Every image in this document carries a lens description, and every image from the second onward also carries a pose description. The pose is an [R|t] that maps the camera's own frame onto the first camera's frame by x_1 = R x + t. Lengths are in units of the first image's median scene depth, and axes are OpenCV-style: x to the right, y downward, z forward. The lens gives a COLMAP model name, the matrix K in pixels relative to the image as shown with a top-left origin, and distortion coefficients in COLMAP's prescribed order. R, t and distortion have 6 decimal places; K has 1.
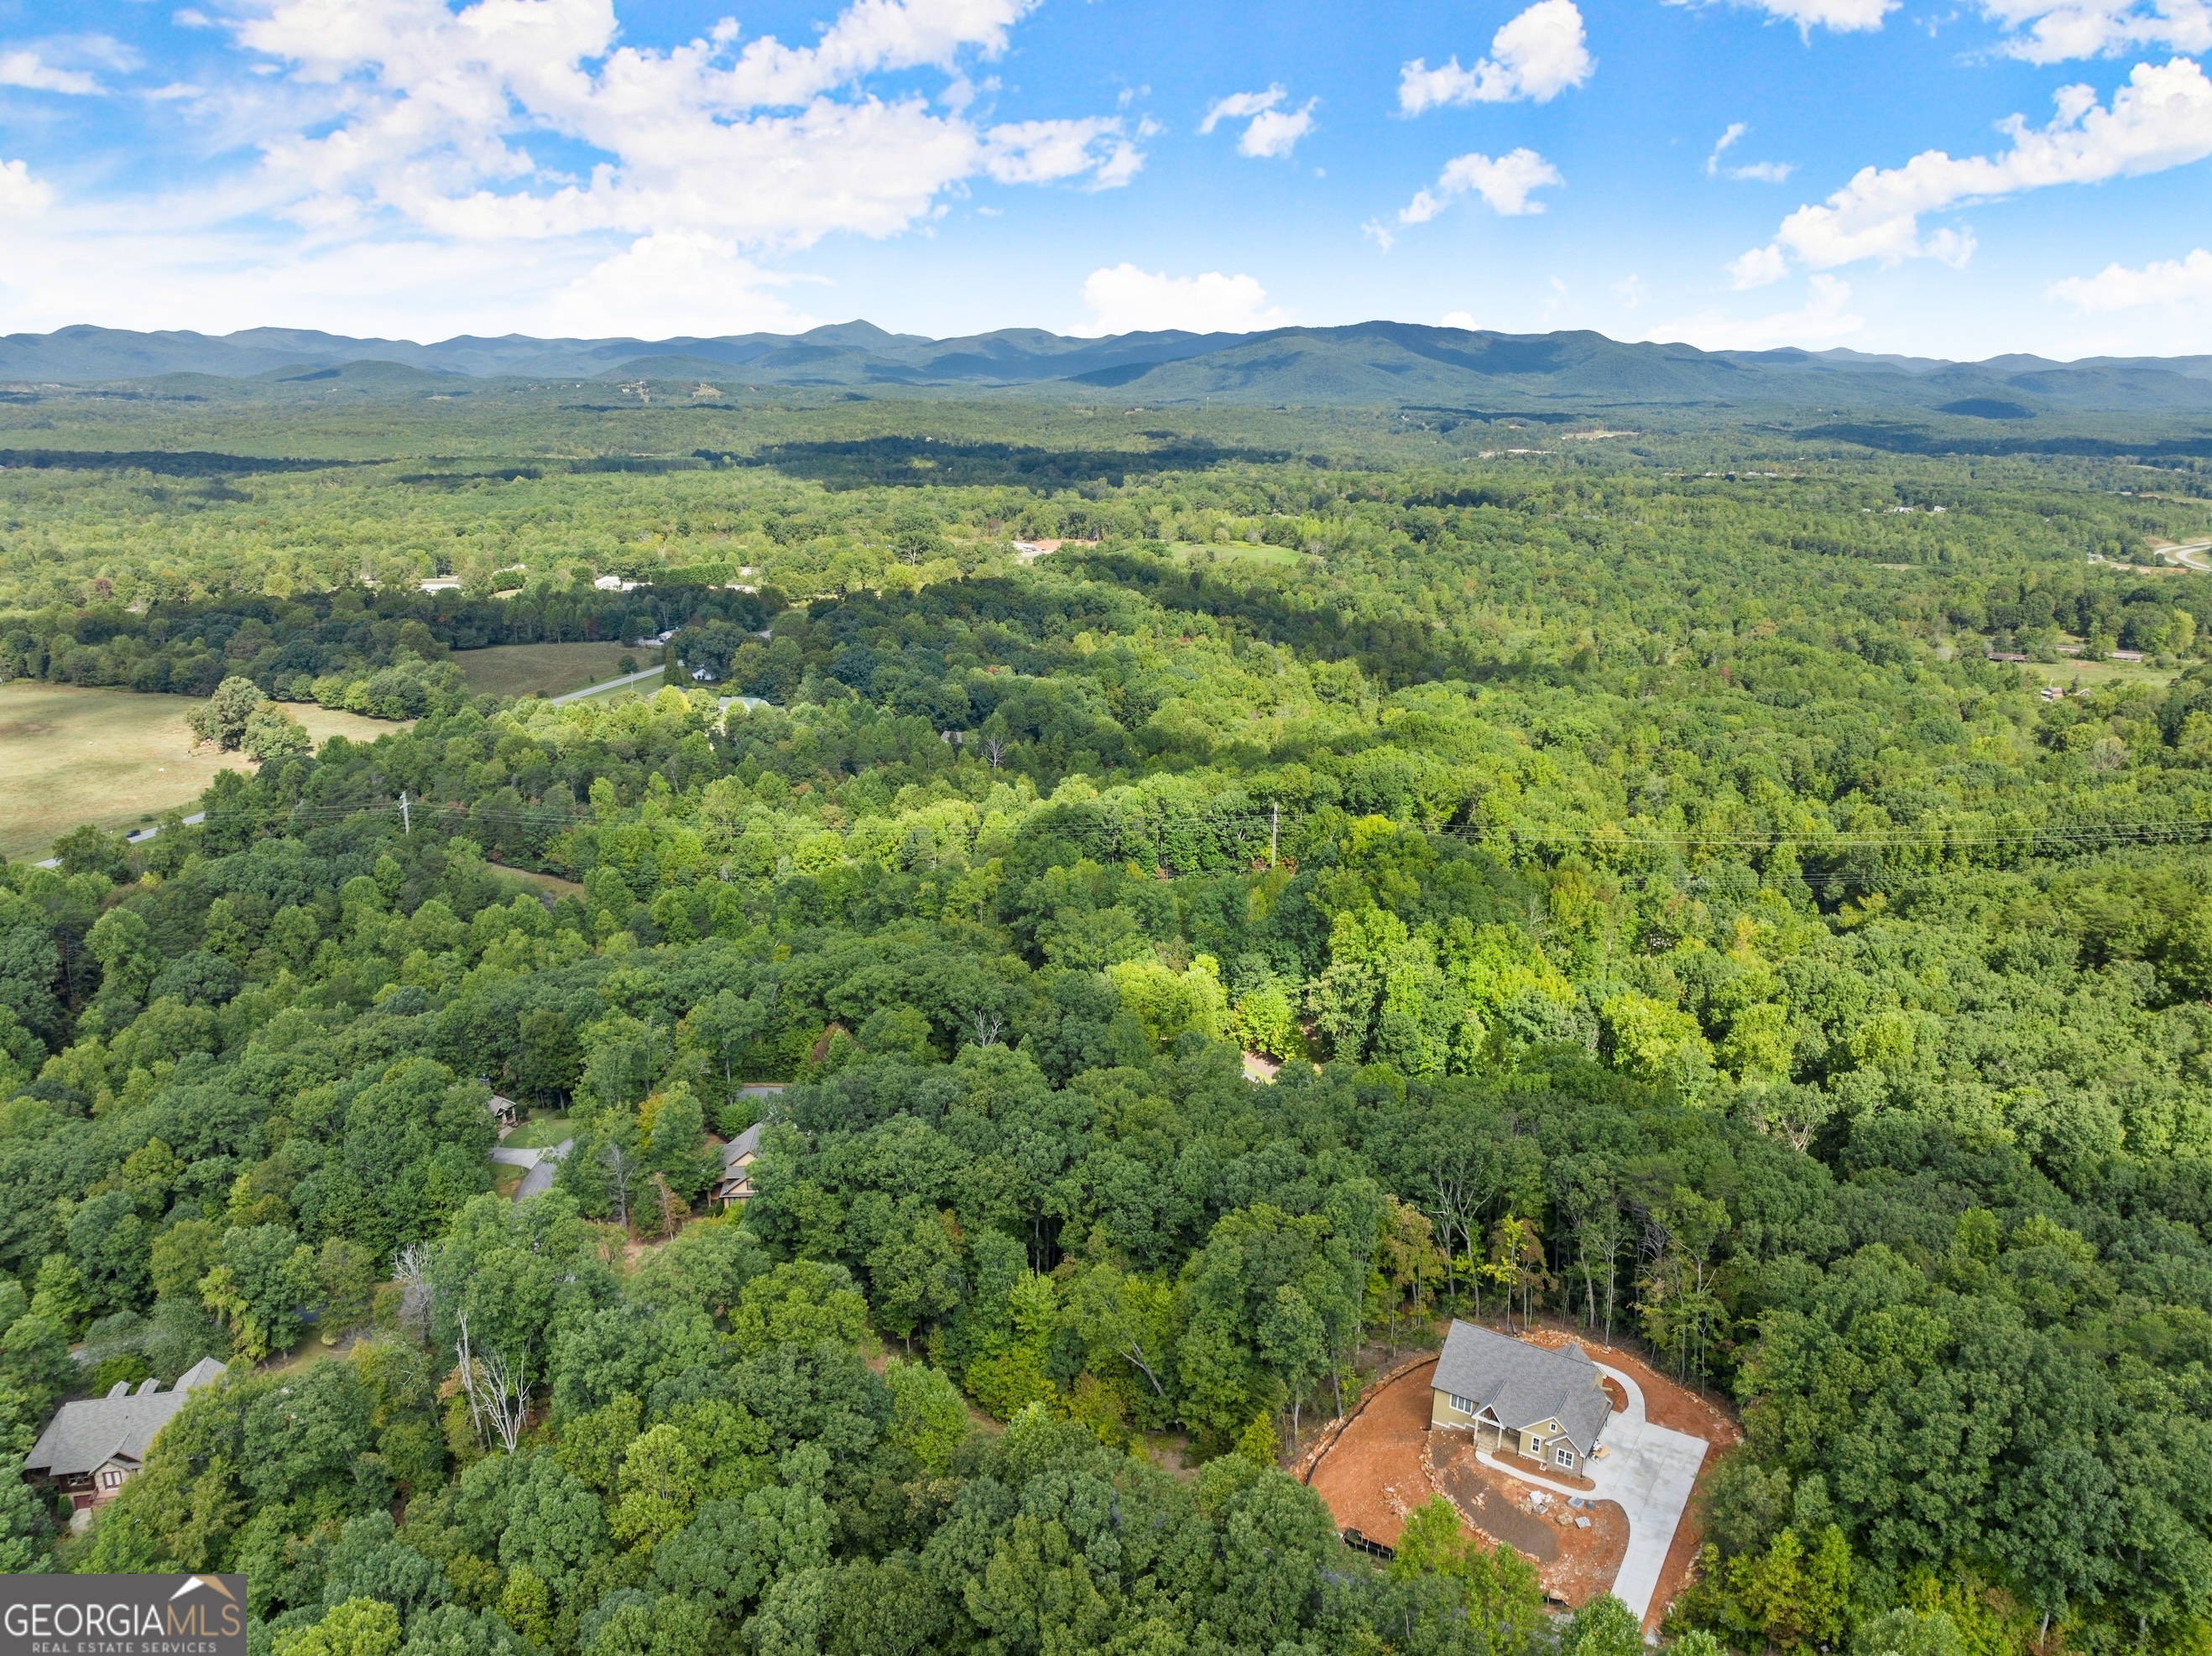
lens RADIAL K [[1571.4, 0, 1101.9], [0, 1571.4, 811.5], [0, 0, 1]] dist [-0.045861, 0.018457]
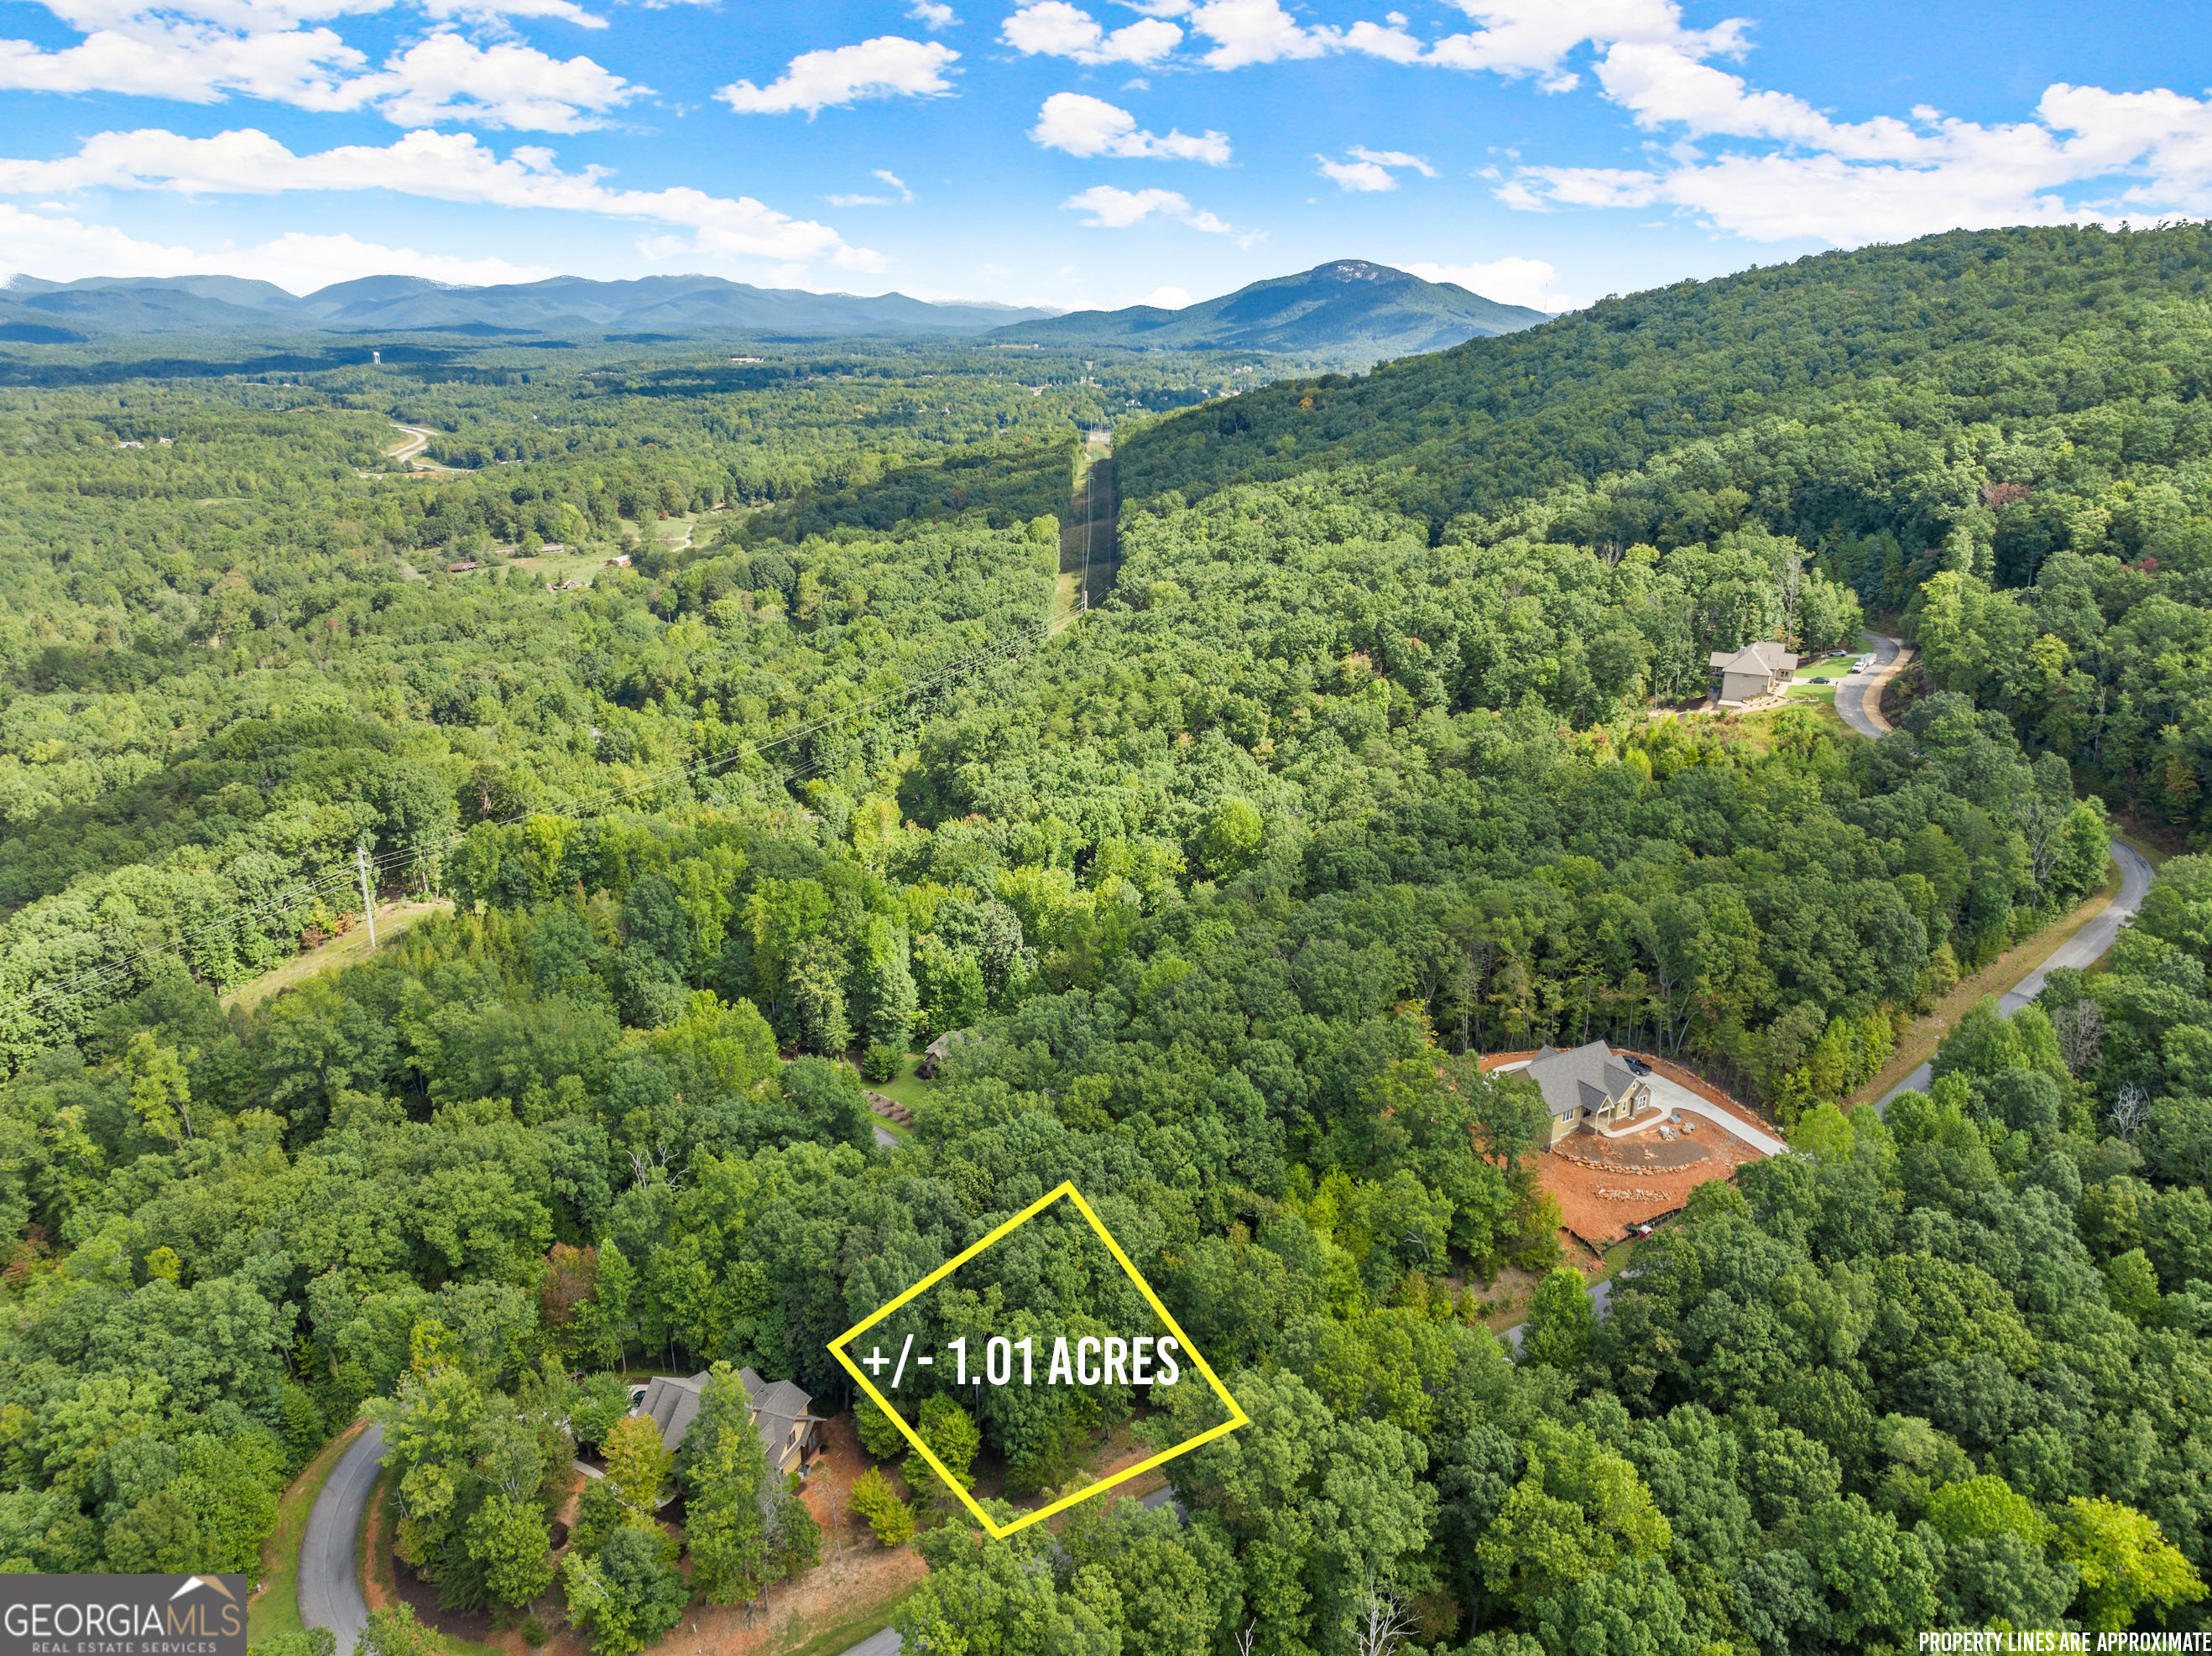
lens RADIAL K [[1576.1, 0, 1108.2], [0, 1576.1, 798.6], [0, 0, 1]] dist [-0.013026, -0.051411]
pose [[0.435901, -0.273287, 0.857499, -0.376113], [0.240356, 0.953526, 0.181709, -0.076751], [-0.867306, 0.126898, 0.481328, 0.254548]]
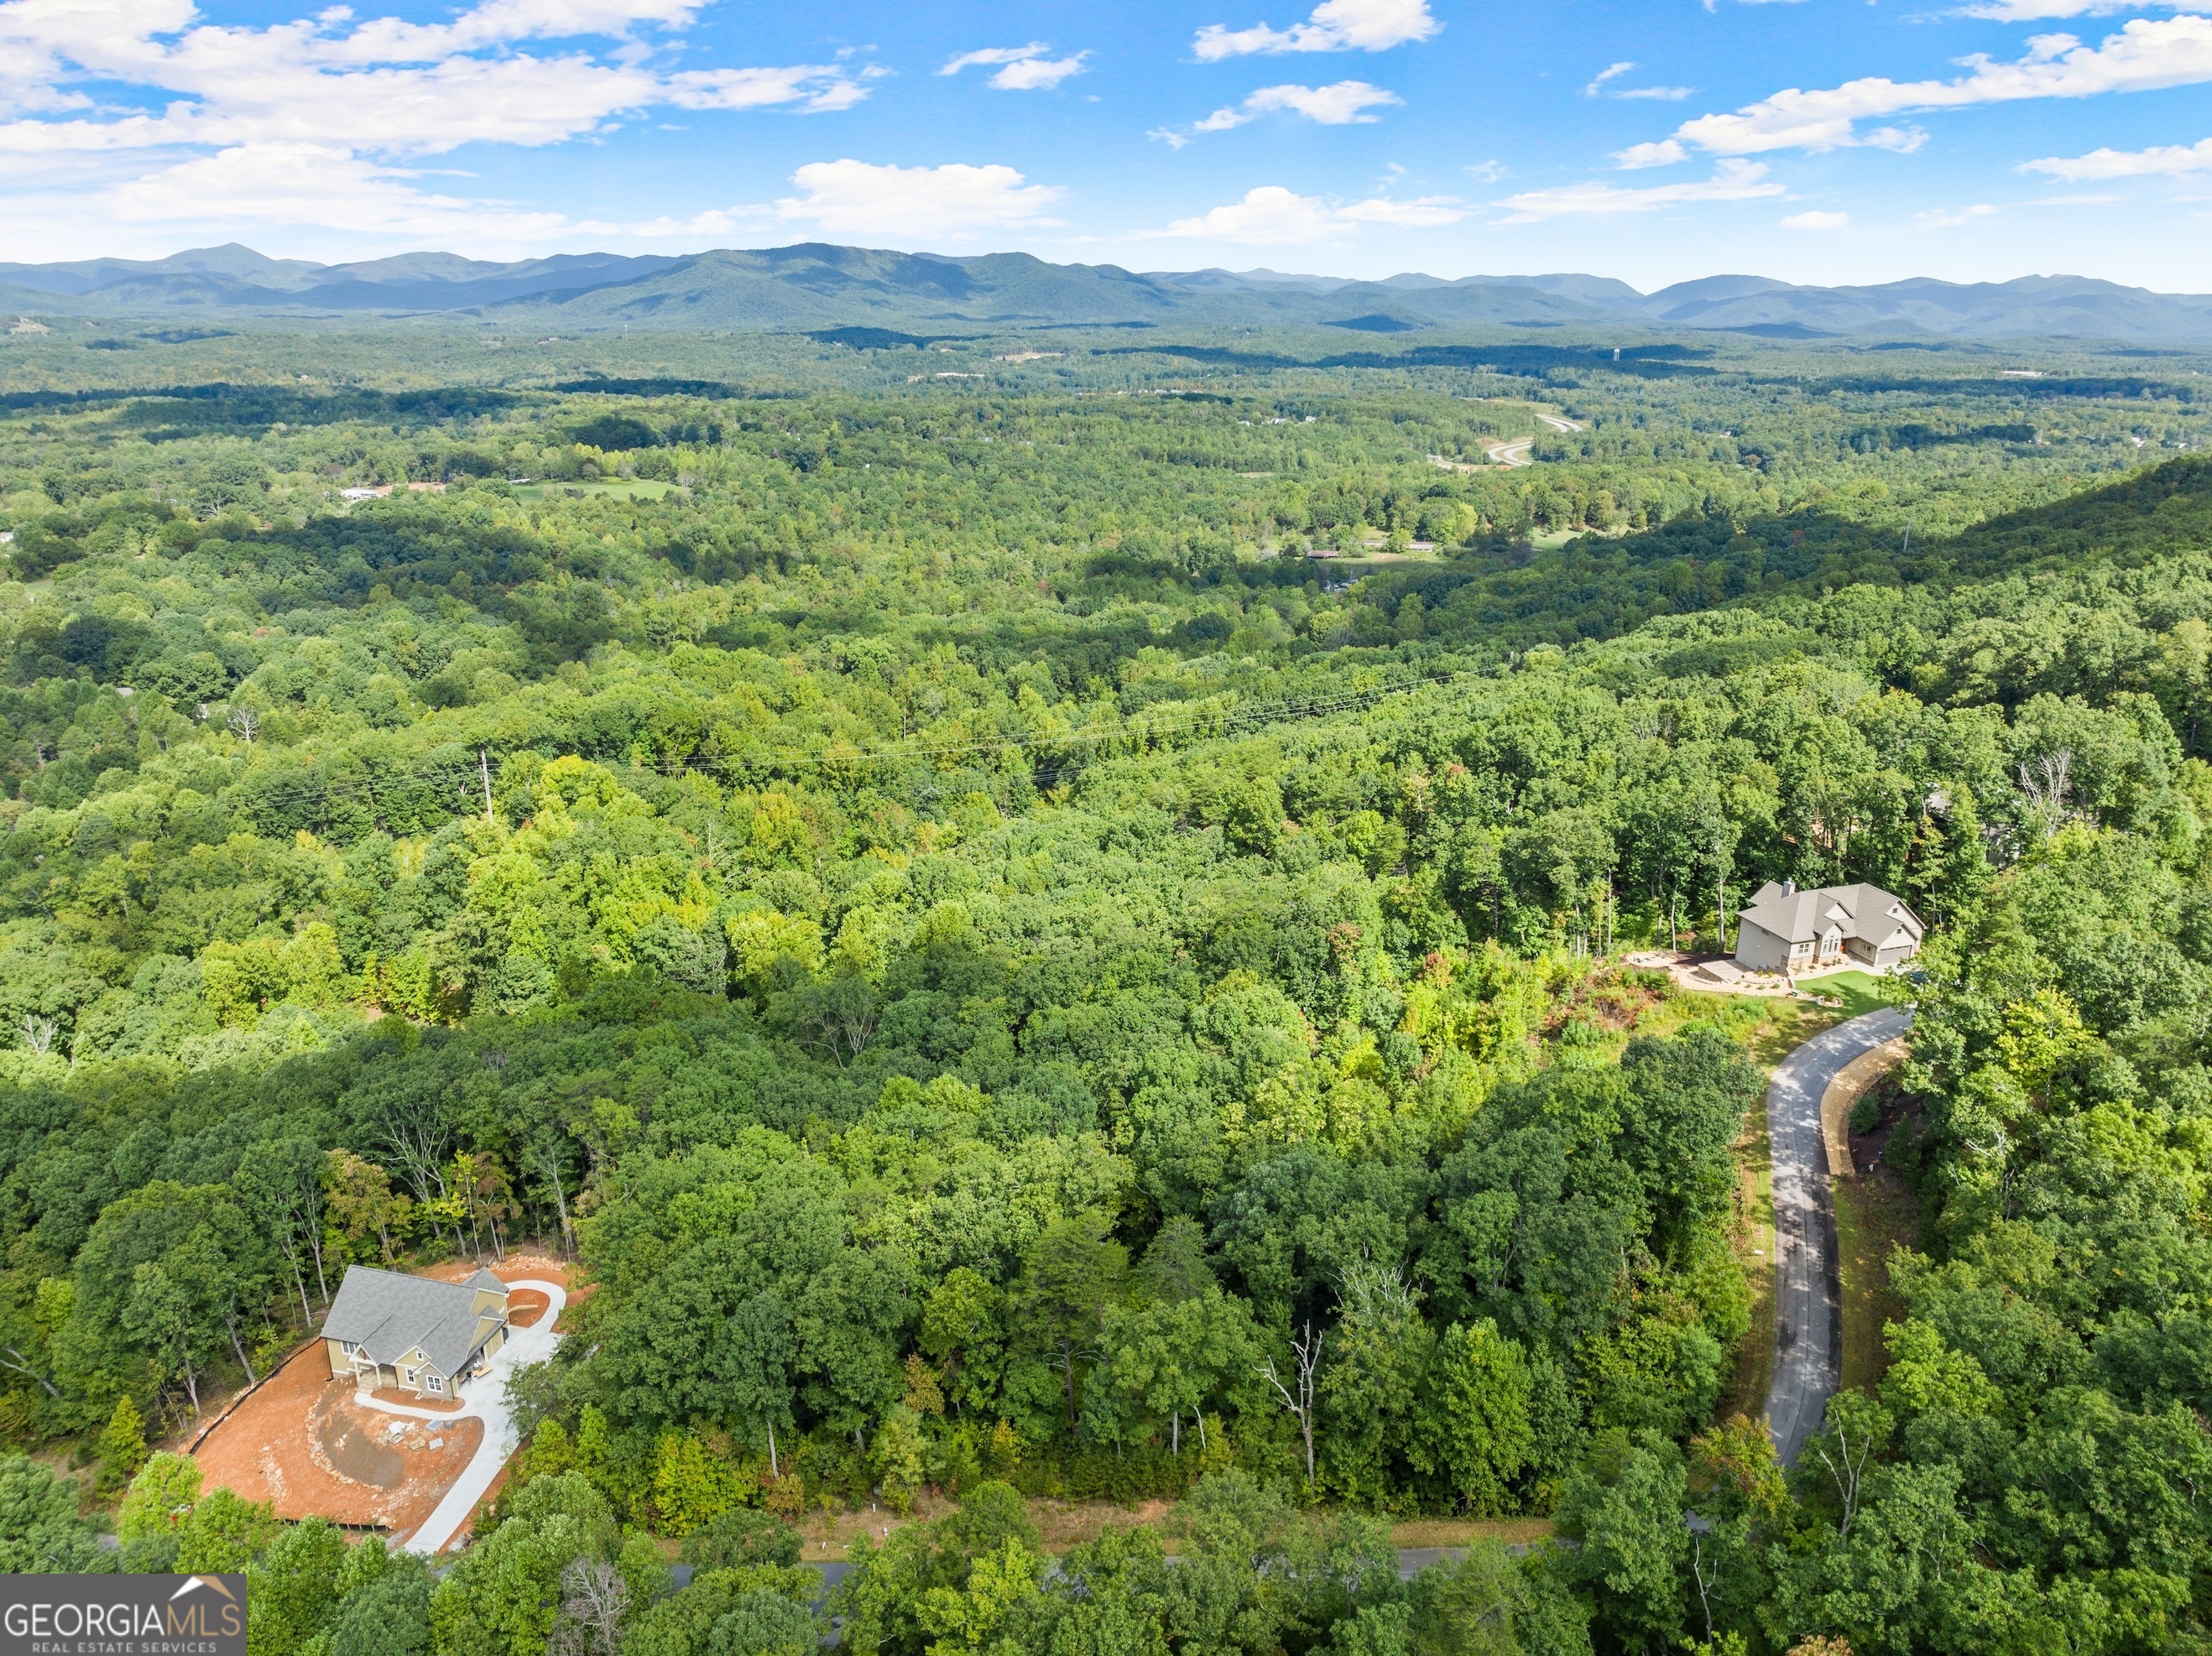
lens RADIAL K [[1587.8, 0, 1105.6], [0, 1587.8, 803.5], [0, 0, 1]] dist [-0.008994, -0.043320]
pose [[0.945672, -0.101539, 0.308861, 0.156234], [0.090363, 0.994637, 0.050316, 0.010393], [-0.312314, -0.019673, 0.949775, -0.036737]]
